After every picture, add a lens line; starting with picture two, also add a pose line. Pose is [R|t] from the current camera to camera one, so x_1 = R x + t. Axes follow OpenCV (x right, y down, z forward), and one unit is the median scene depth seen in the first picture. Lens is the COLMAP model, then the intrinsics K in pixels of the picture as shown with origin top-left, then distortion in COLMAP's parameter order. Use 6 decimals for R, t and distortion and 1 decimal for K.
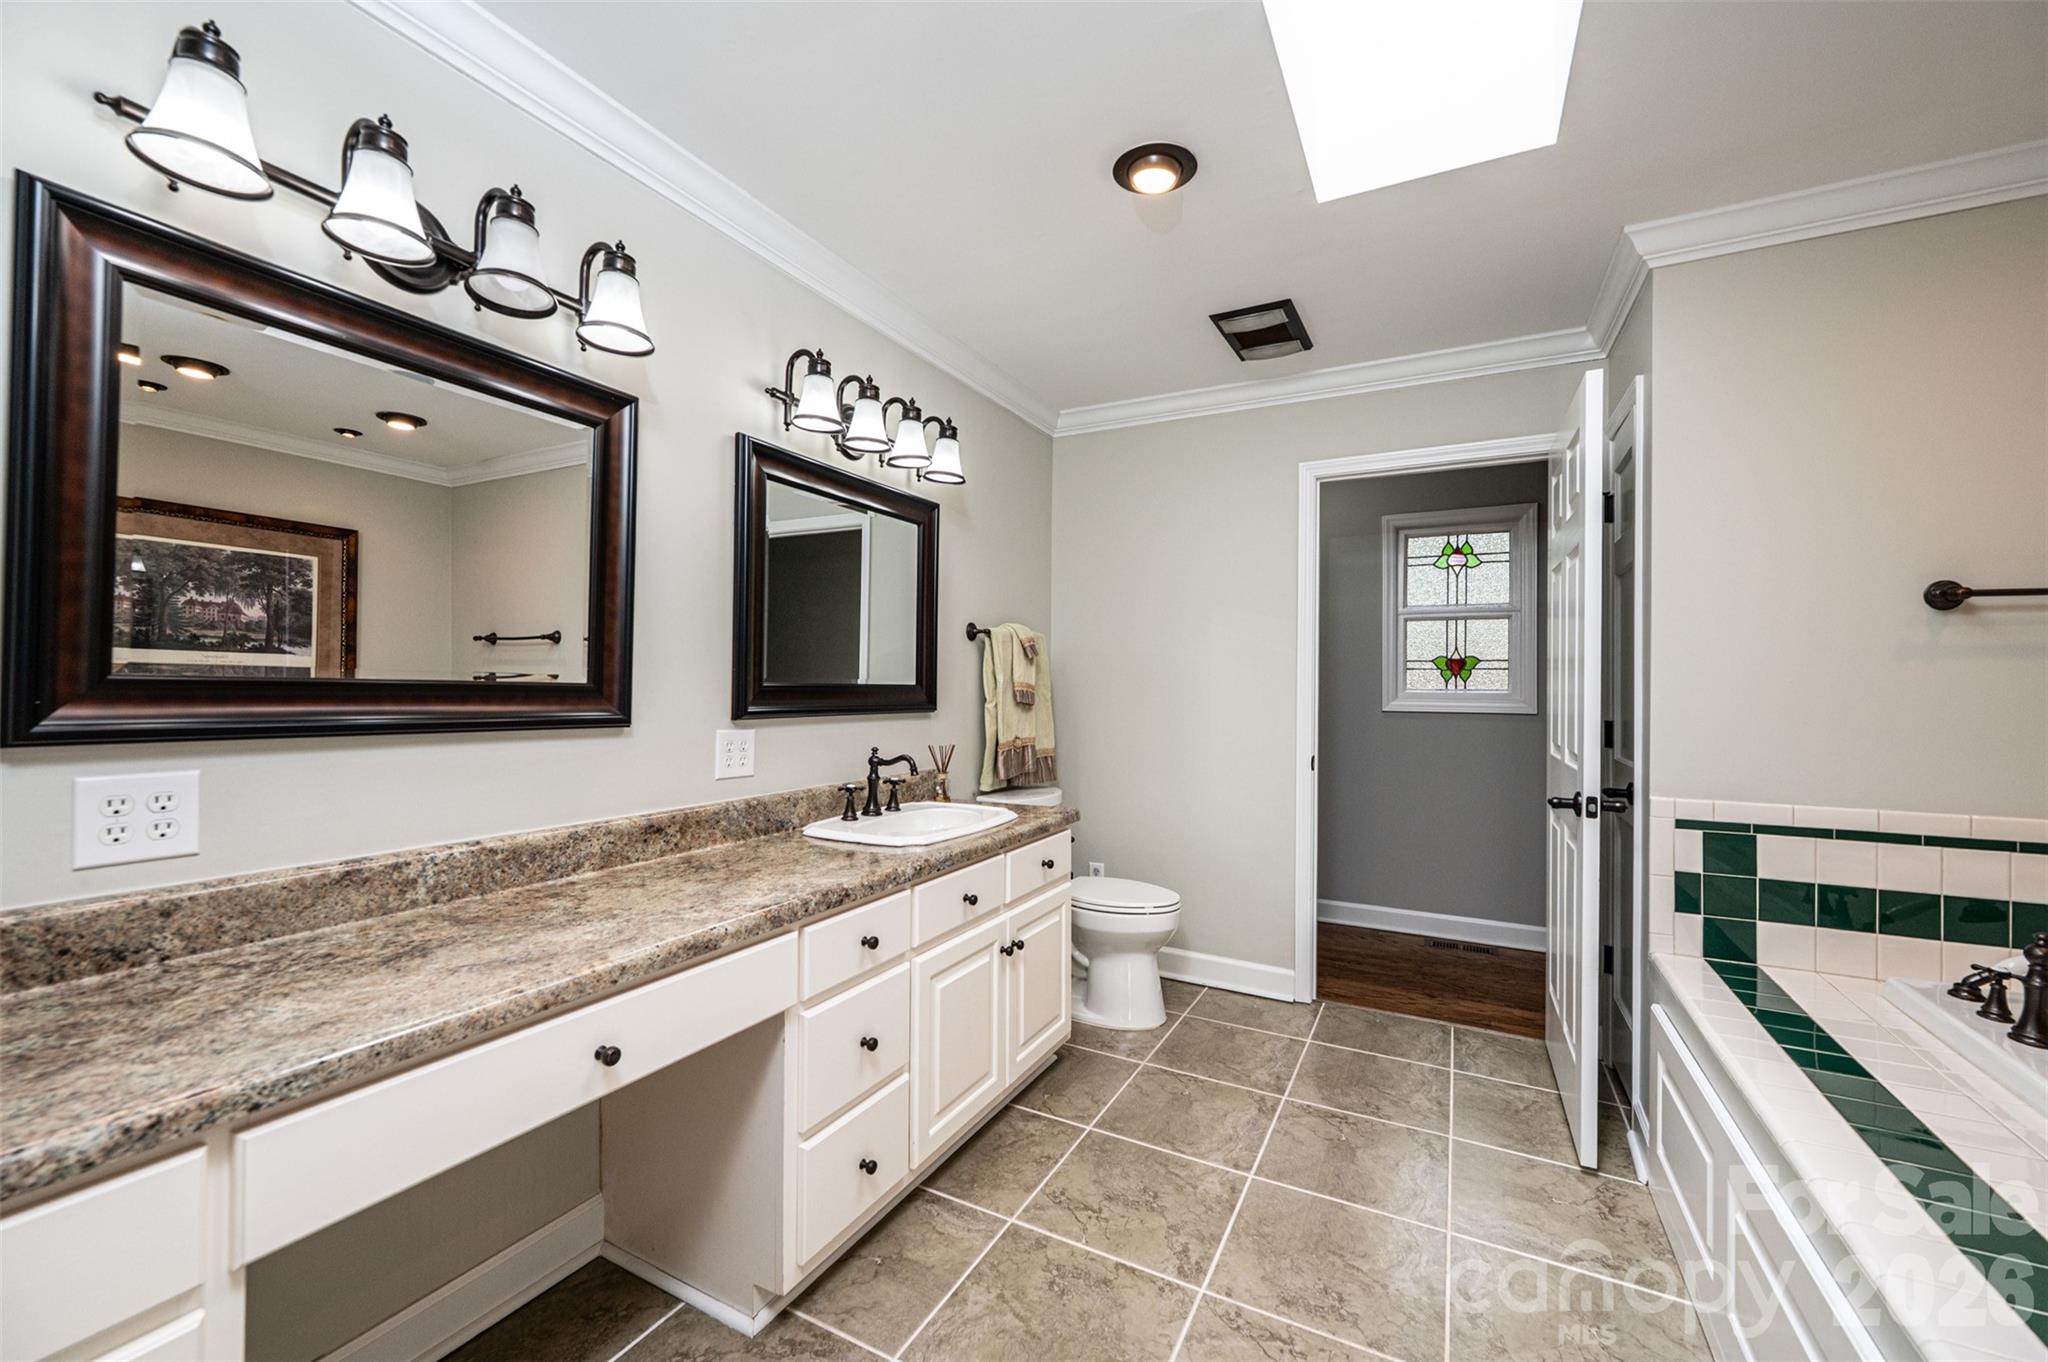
lens RADIAL K [[811.7, 0, 1023.1], [0, 811.7, 680.0], [0, 0, 1]] dist [-0.002547, -0.001011]
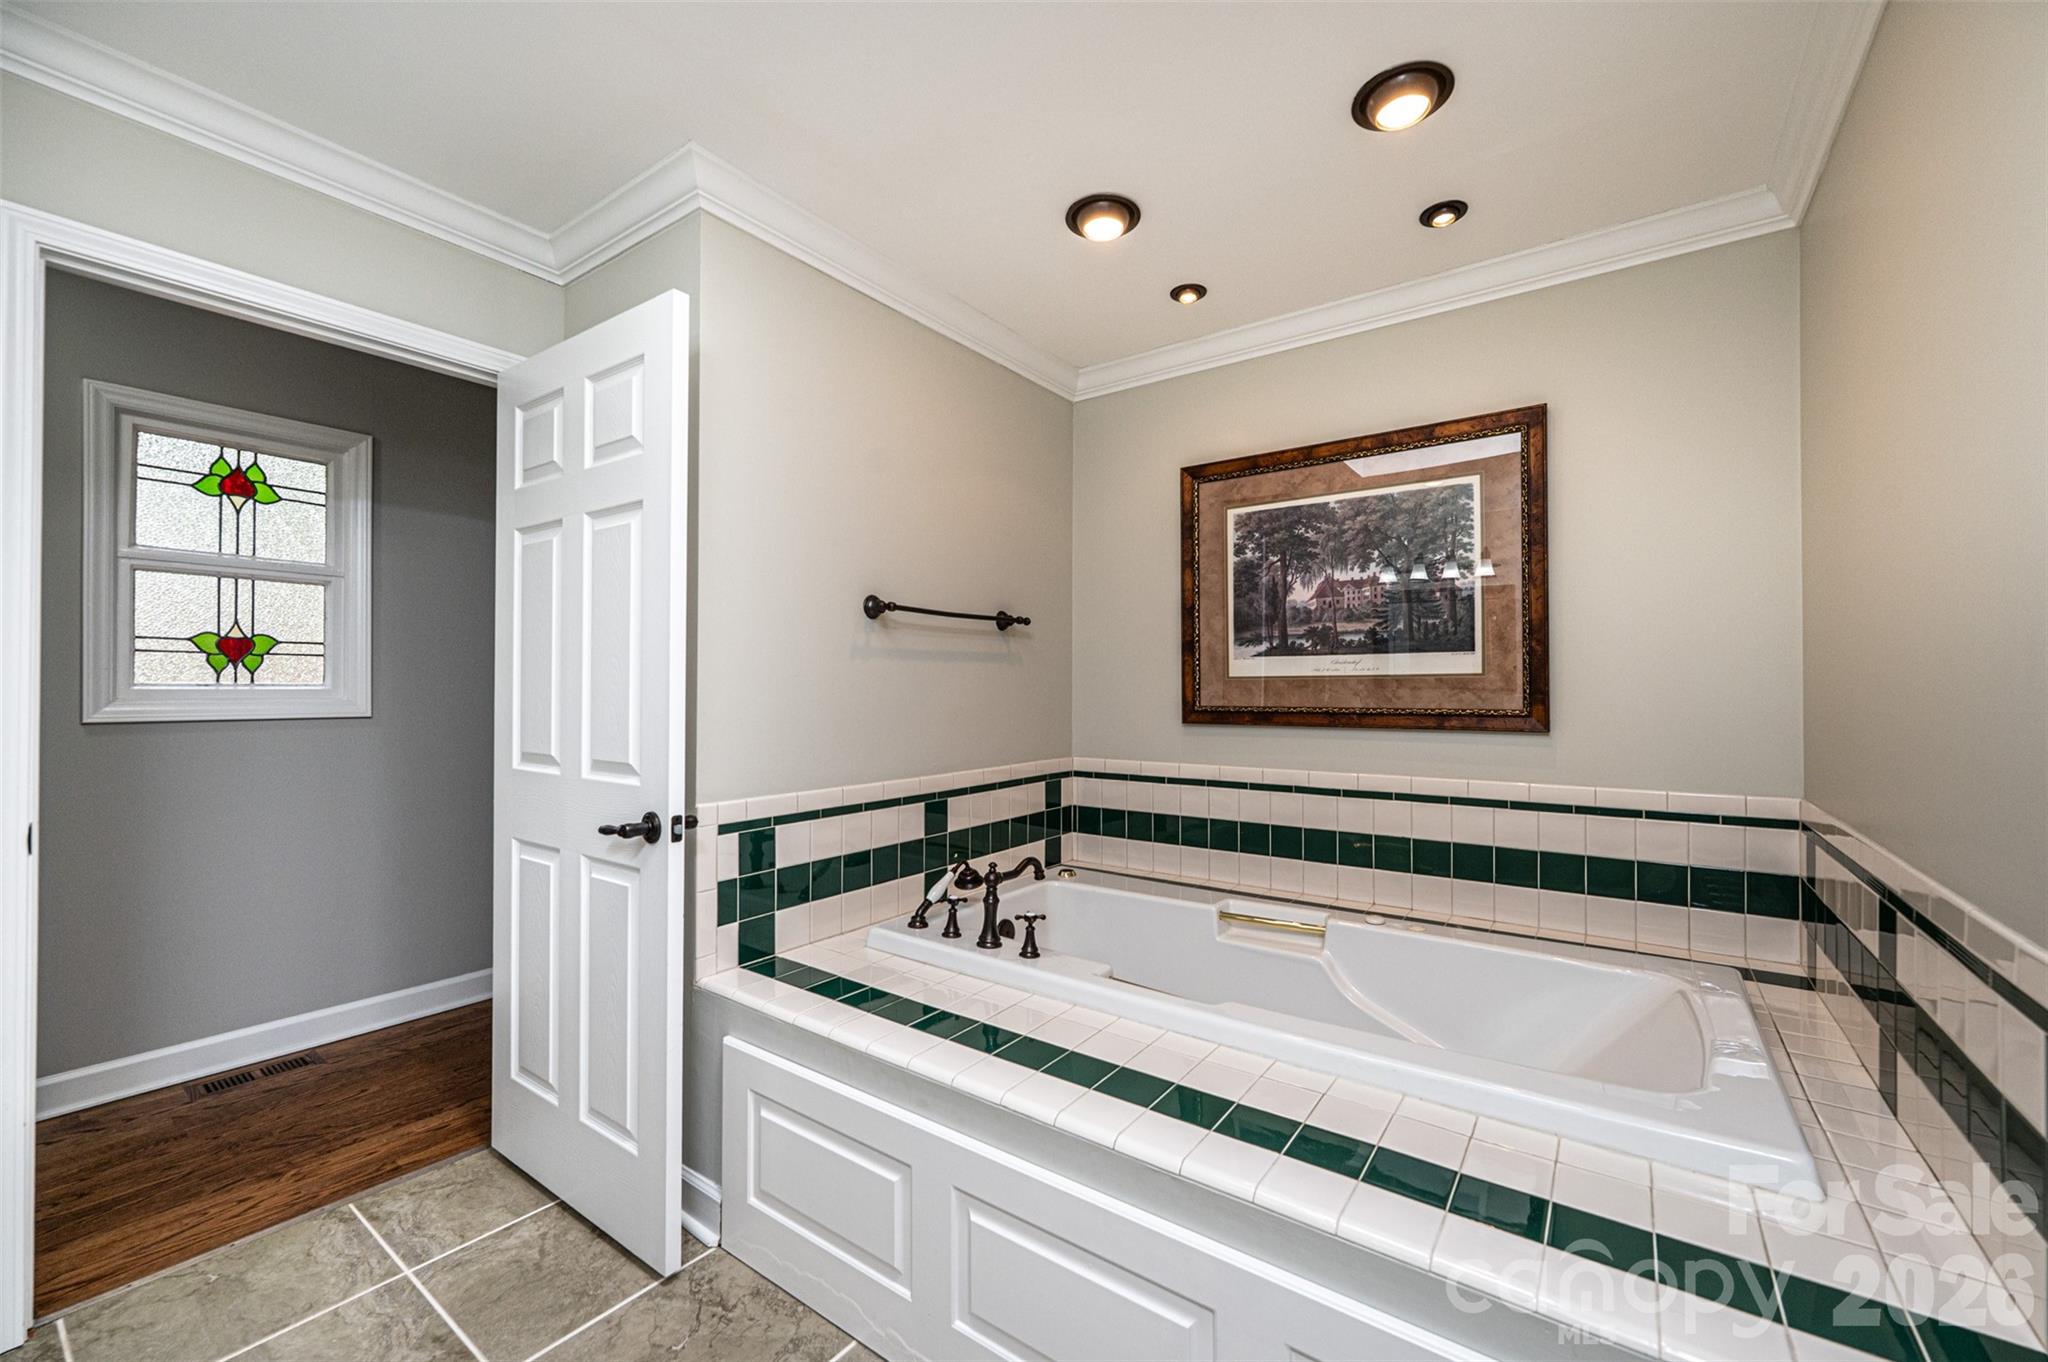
lens RADIAL K [[811.7, 0, 1028.7], [0, 811.7, 680.4], [0, 0, 1]] dist [-0.002547, -0.001011]
pose [[0.130203, -0.000030, 0.991487, -0.037805], [-0.008272, 0.999965, 0.001117, 0.002869], [-0.991453, -0.008347, 0.130199, 0.349269]]
